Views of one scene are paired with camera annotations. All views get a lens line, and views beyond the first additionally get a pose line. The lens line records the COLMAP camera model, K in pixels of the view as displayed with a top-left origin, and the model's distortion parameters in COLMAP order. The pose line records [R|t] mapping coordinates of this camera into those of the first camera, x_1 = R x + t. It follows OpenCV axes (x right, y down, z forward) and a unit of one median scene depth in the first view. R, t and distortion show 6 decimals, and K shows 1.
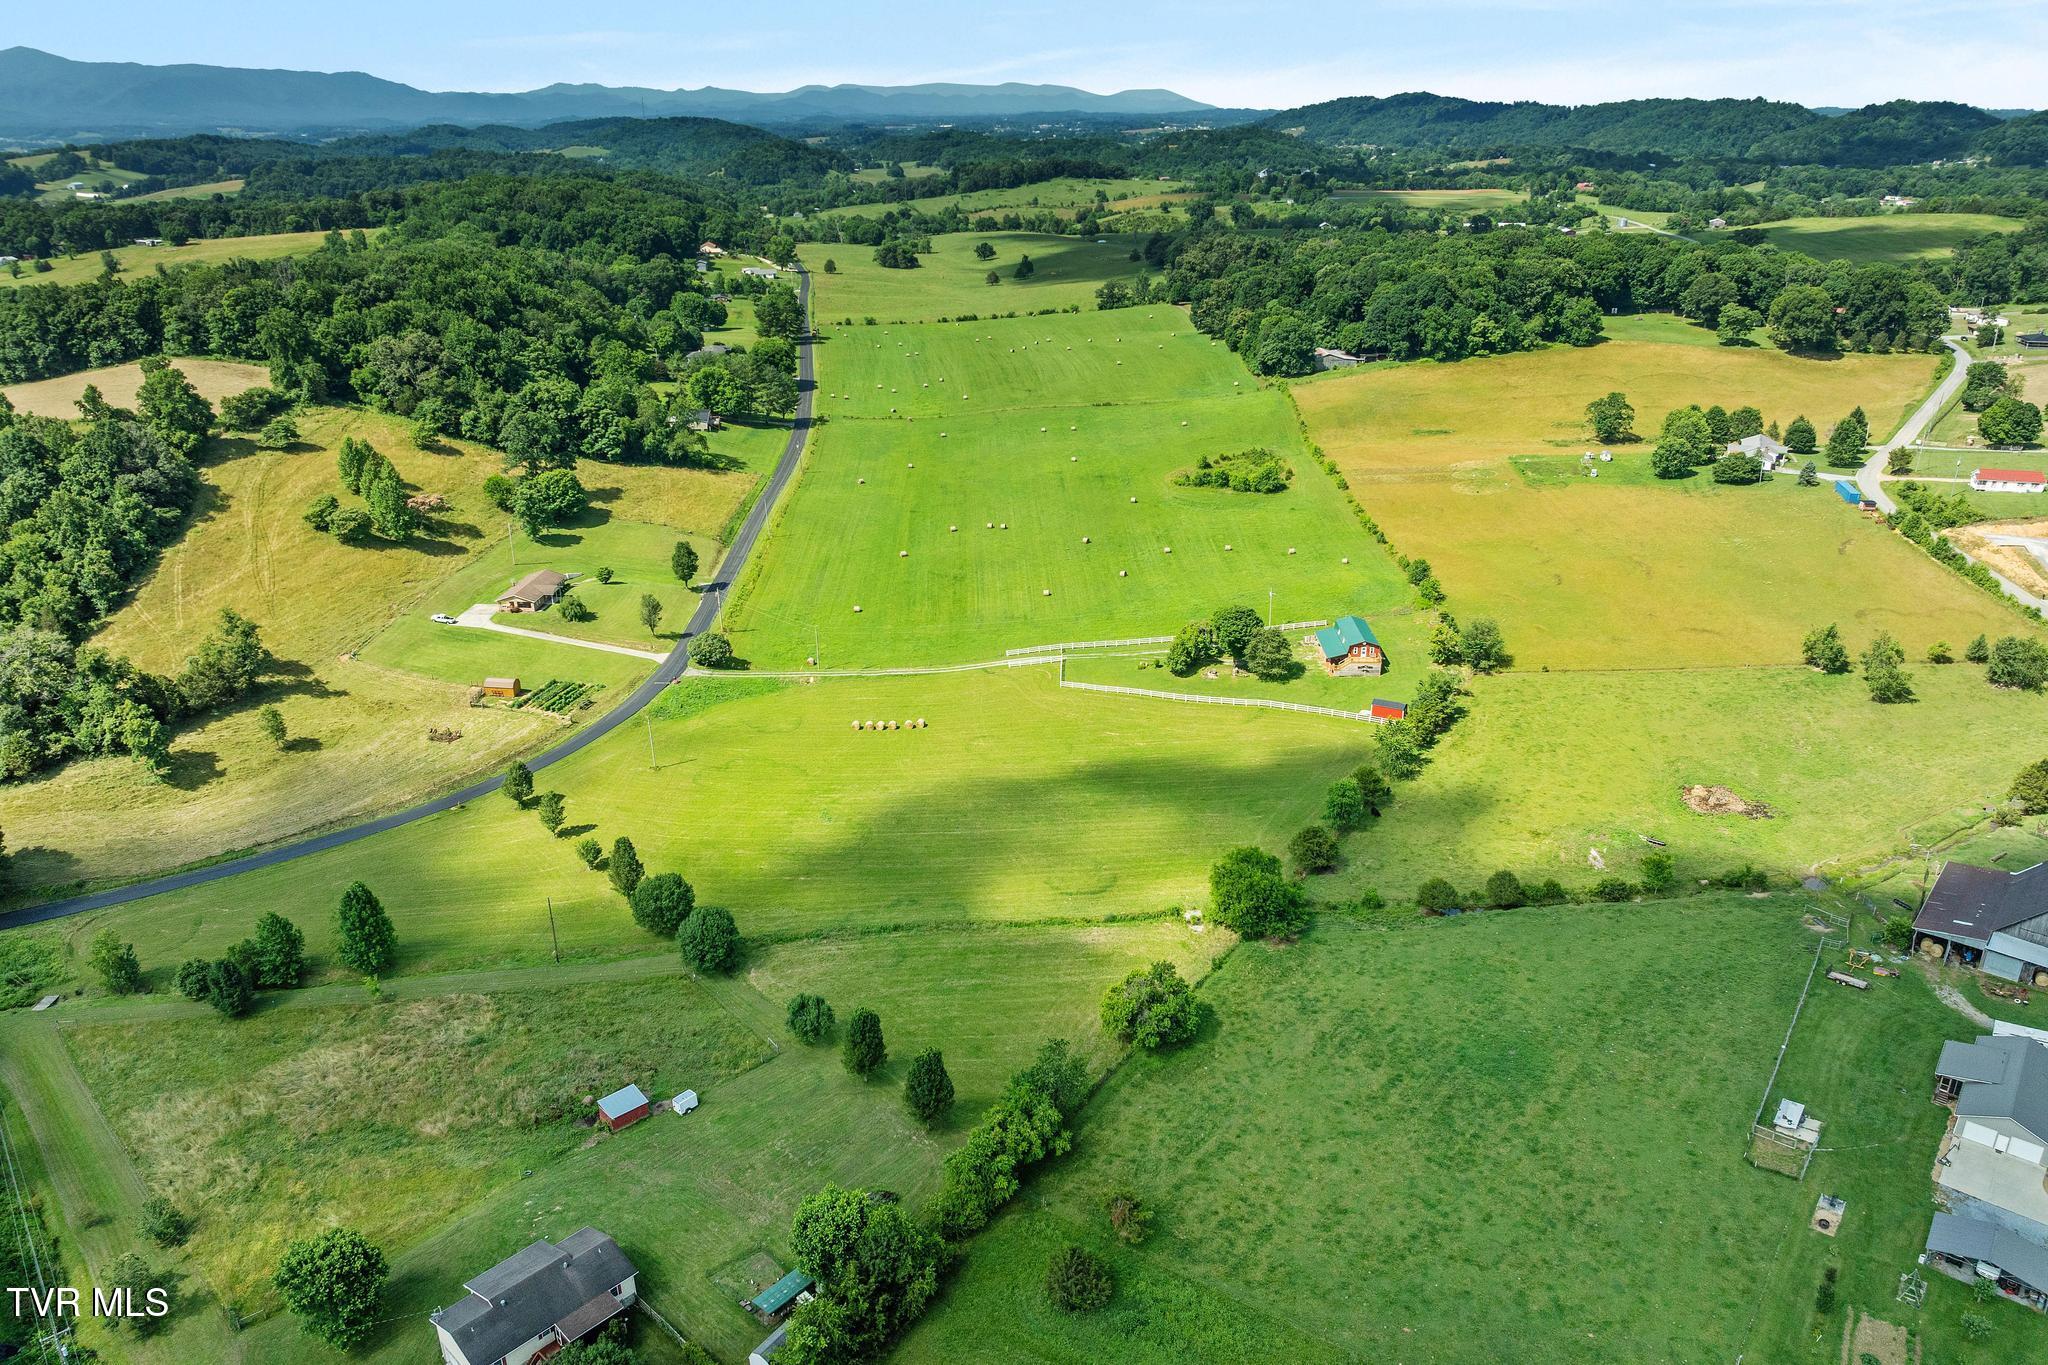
lens RADIAL K [[1438.4, 0, 1031.3], [0, 1438.4, 670.9], [0, 0, 1]] dist [-0.039312, 0.005510]
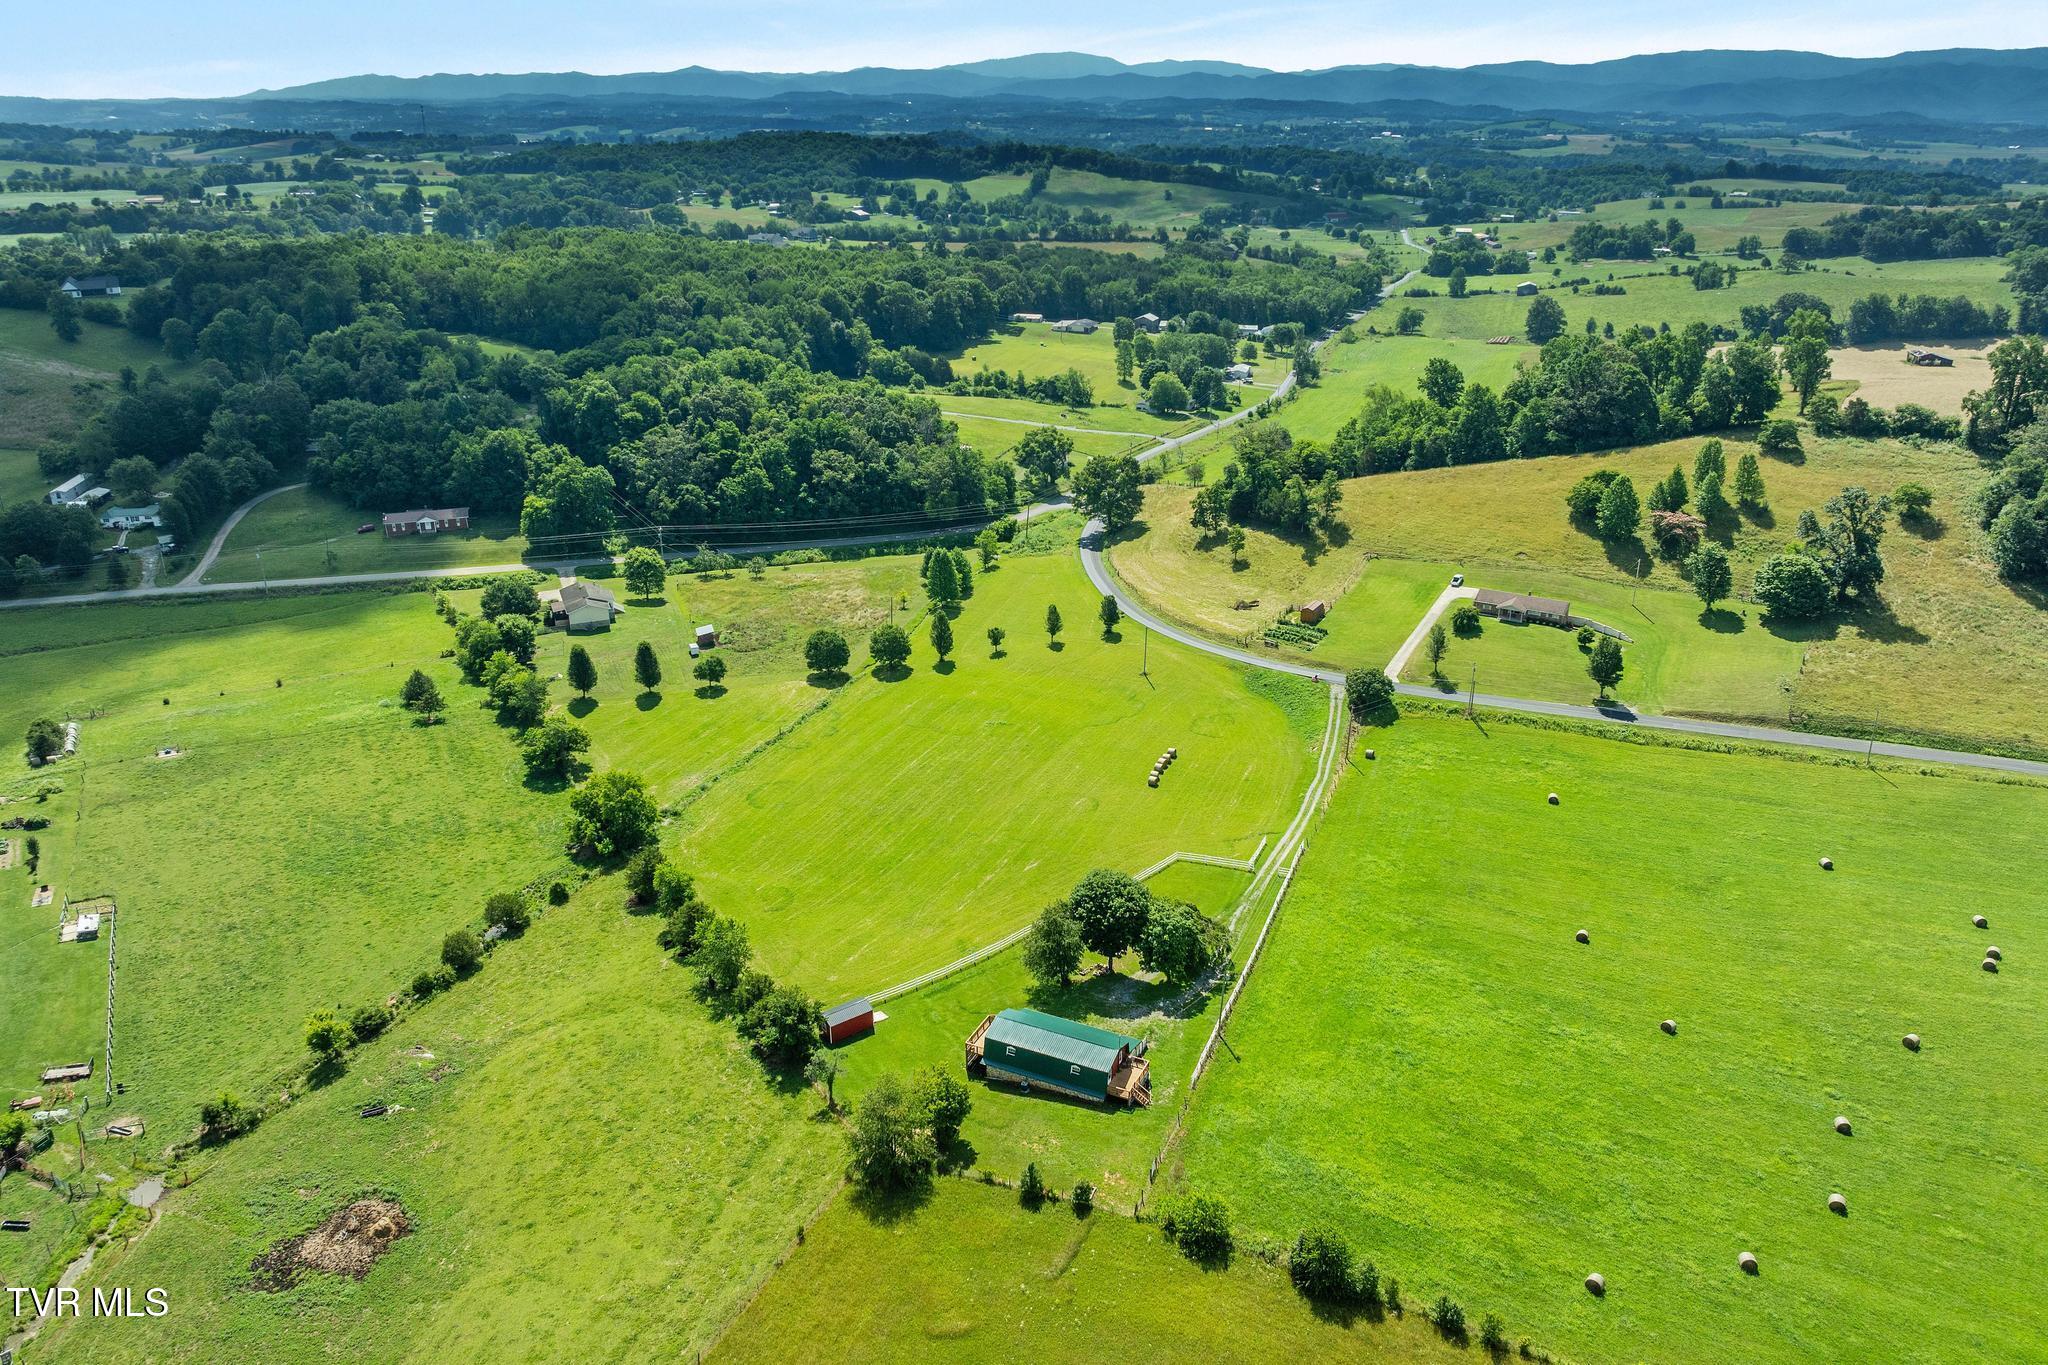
lens RADIAL K [[1438.4, 0, 1044.3], [0, 1438.4, 659.7], [0, 0, 1]] dist [-0.039312, 0.005510]
pose [[-0.403980, 0.338880, -0.849682, 0.476730], [-0.340735, 0.806265, 0.483566, -0.301552], [0.848940, 0.484868, -0.210246, 0.761085]]
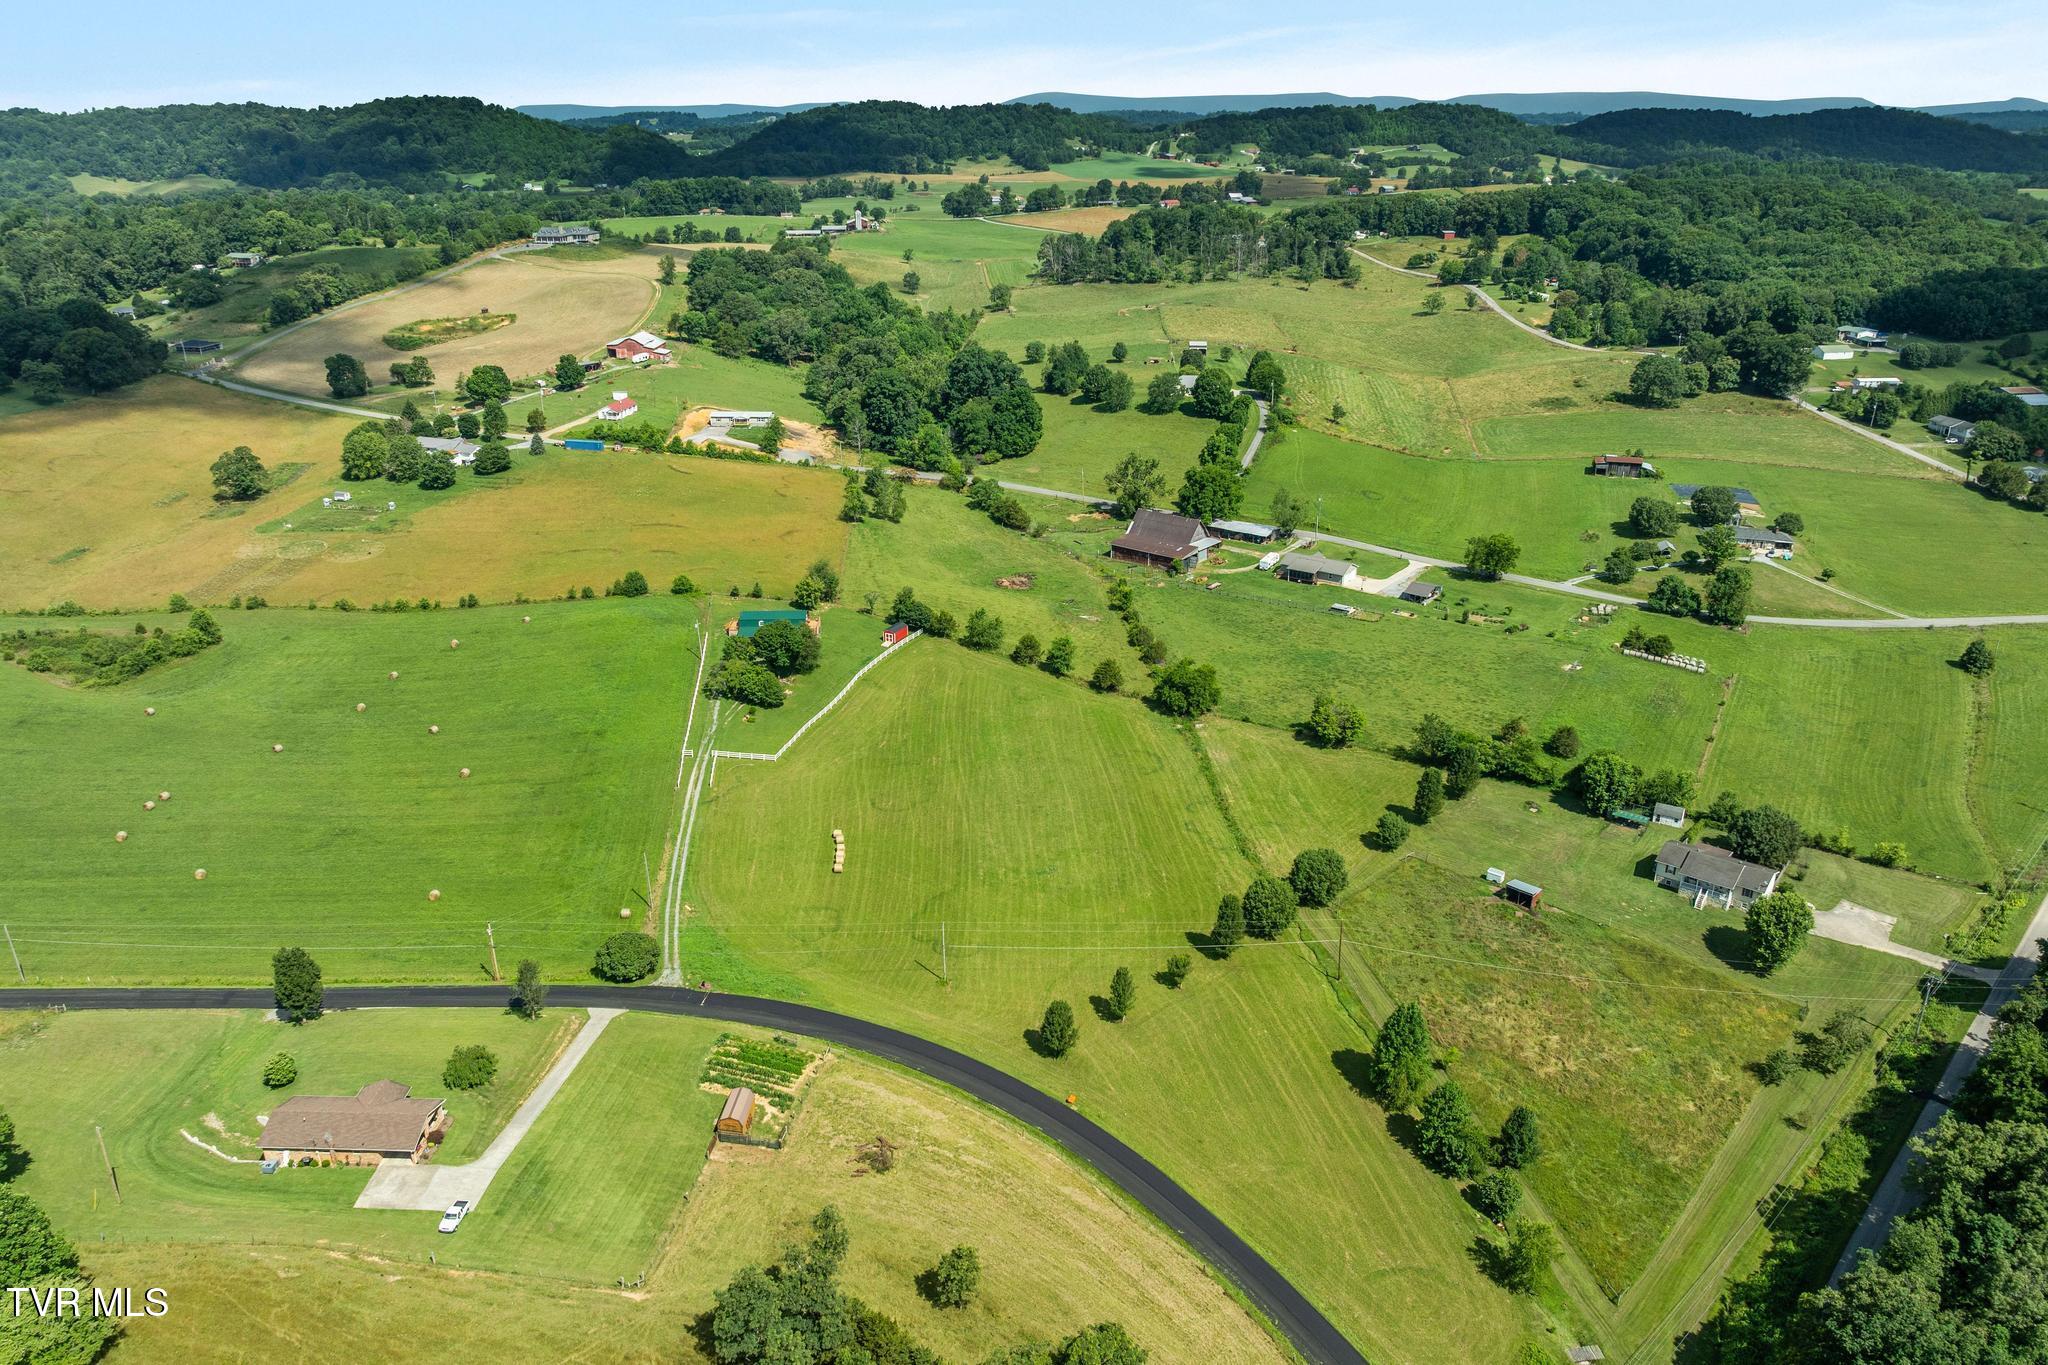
lens RADIAL K [[1438.4, 0, 1033.1], [0, 1438.4, 674.6], [0, 0, 1]] dist [-0.039312, 0.005510]
pose [[-0.064836, -0.363028, 0.929520, -0.625577], [0.368292, 0.857014, 0.360399, -0.233264], [-0.927447, 0.365702, 0.078135, 0.539502]]
